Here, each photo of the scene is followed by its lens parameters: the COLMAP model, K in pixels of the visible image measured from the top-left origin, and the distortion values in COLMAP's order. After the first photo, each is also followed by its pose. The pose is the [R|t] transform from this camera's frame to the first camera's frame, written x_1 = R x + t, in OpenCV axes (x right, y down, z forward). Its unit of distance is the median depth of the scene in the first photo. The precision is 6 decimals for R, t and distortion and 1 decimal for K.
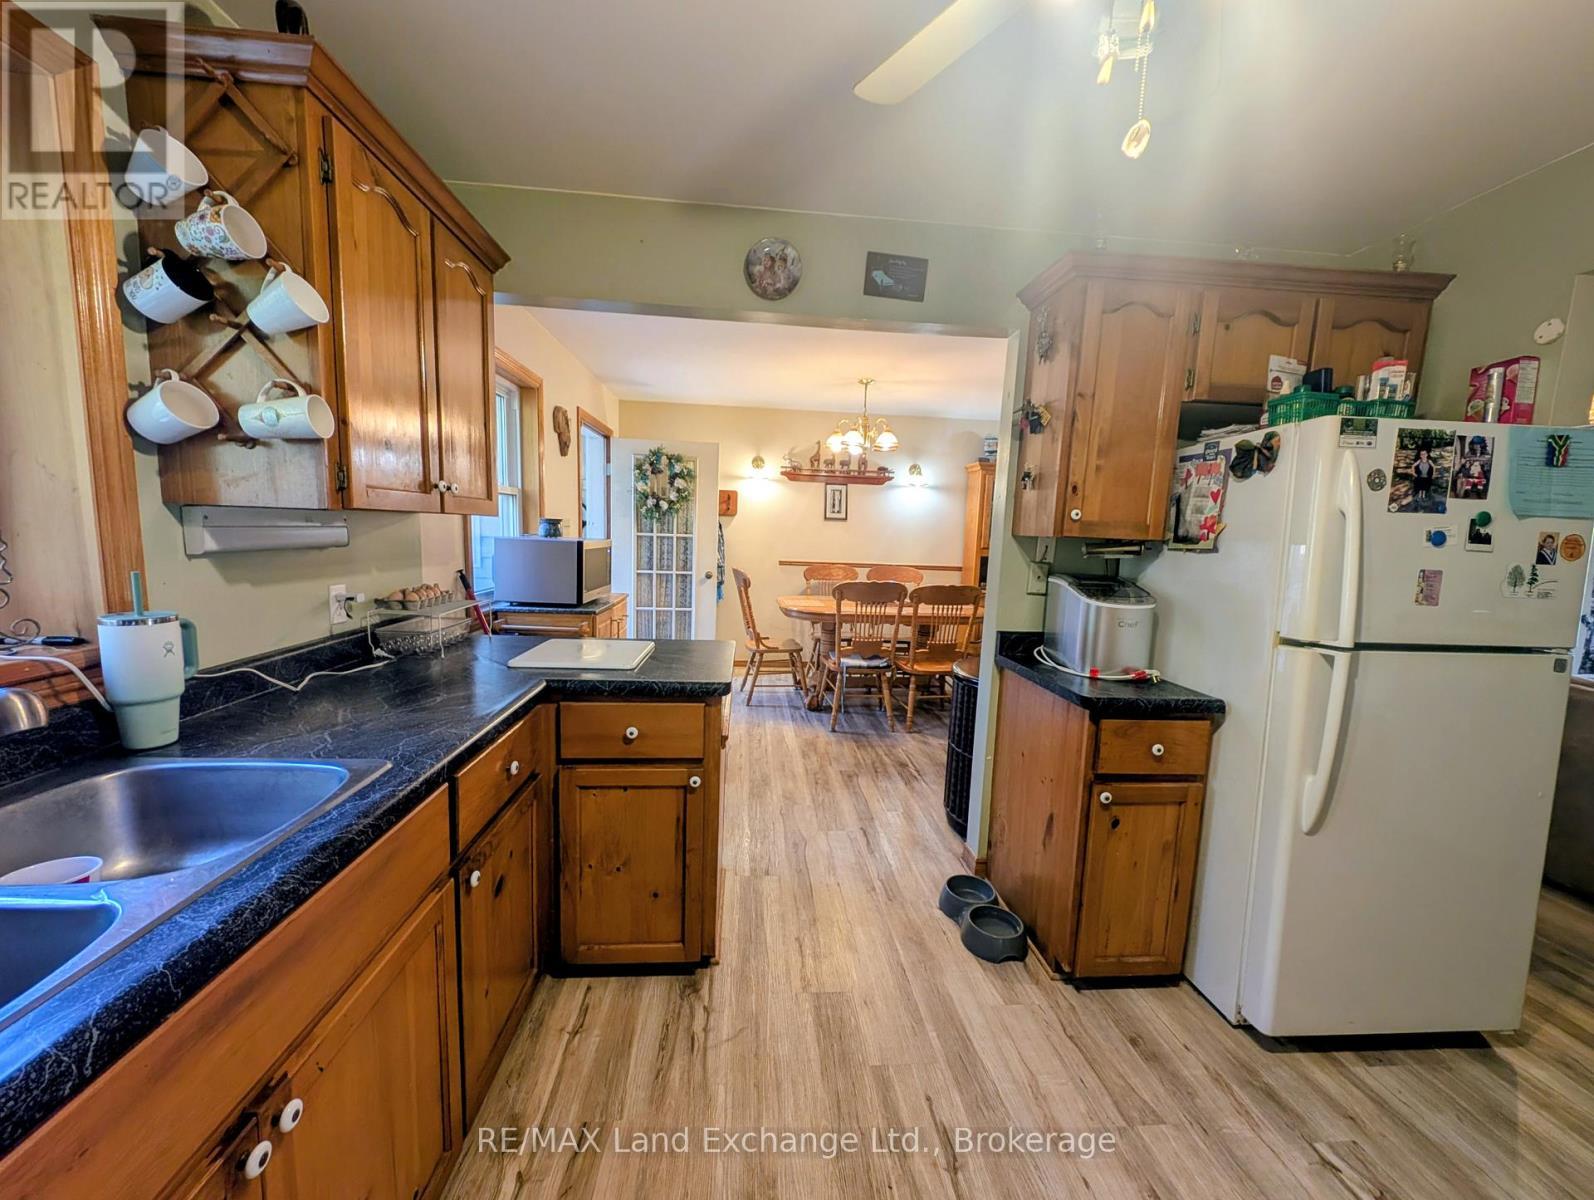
lens RADIAL K [[608.1, 0, 794.9], [0, 608.1, 602.5], [0, 0, 1]] dist [0.002041, 0.000347]
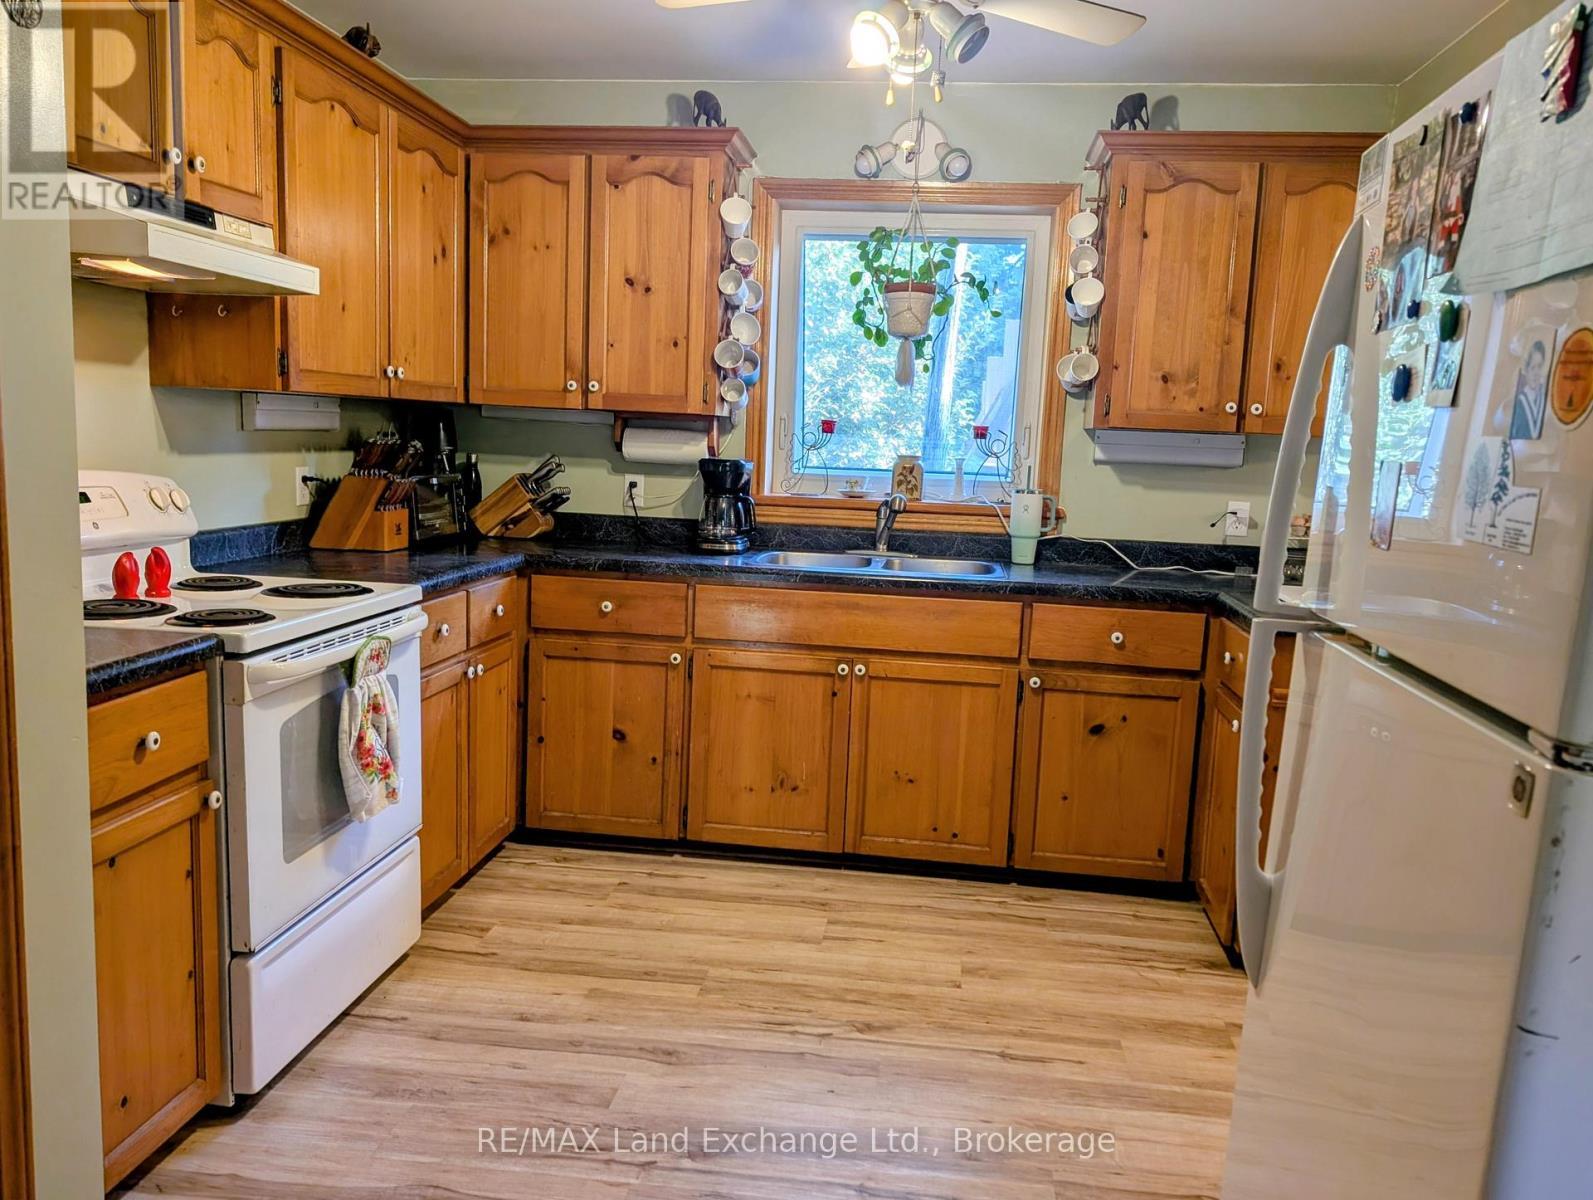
lens RADIAL K [[1244.7, 0, 798.5], [0, 1244.7, 603.4], [0, 0, 1]] dist [0.058300, -0.021723]
pose [[-0.203754, 0.090908, -0.974792, 1.981053], [-0.165245, 0.978201, 0.125766, -0.001182], [0.964976, 0.186705, -0.184290, 0.797984]]
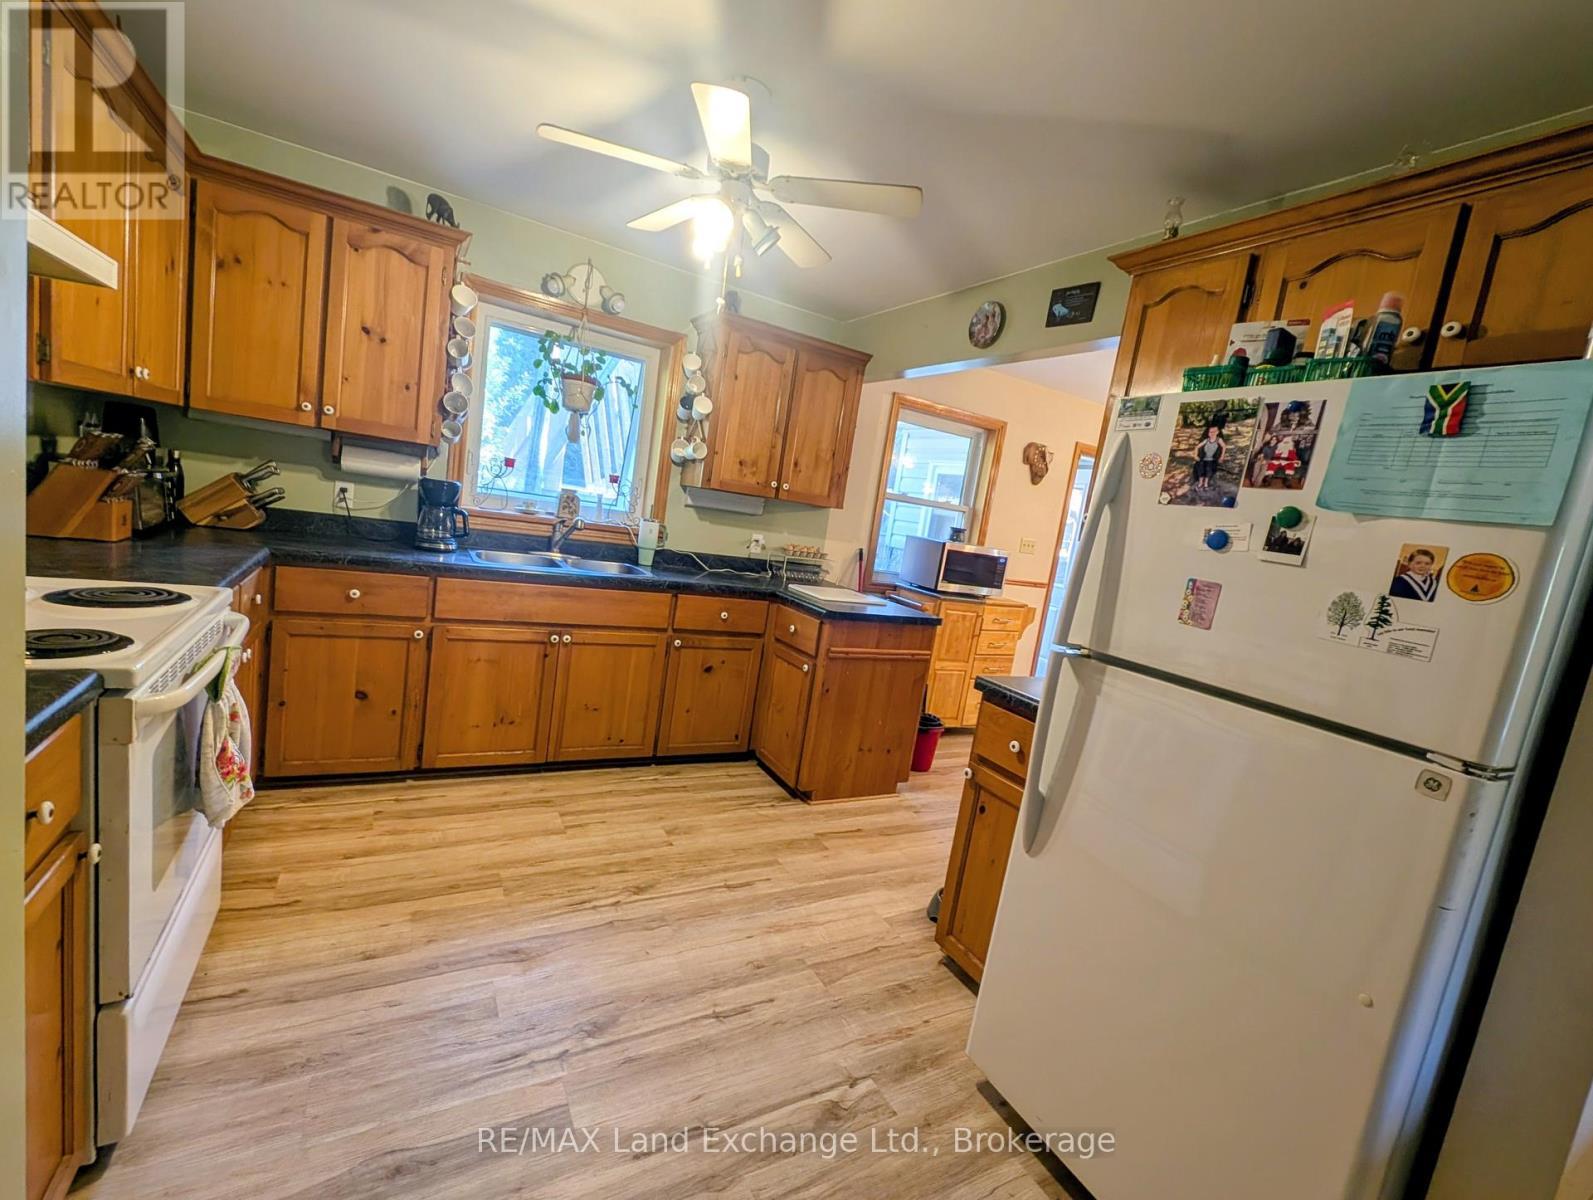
lens RADIAL K [[685.1, 0, 797.1], [0, 685.1, 601.3], [0, 0, 1]] dist [0.011548, -0.002617]
pose [[0.415951, 0.148645, -0.897156, 1.621100], [-0.240893, 0.969318, 0.048915, 0.052096], [0.876901, 0.195773, 0.438997, 0.186546]]
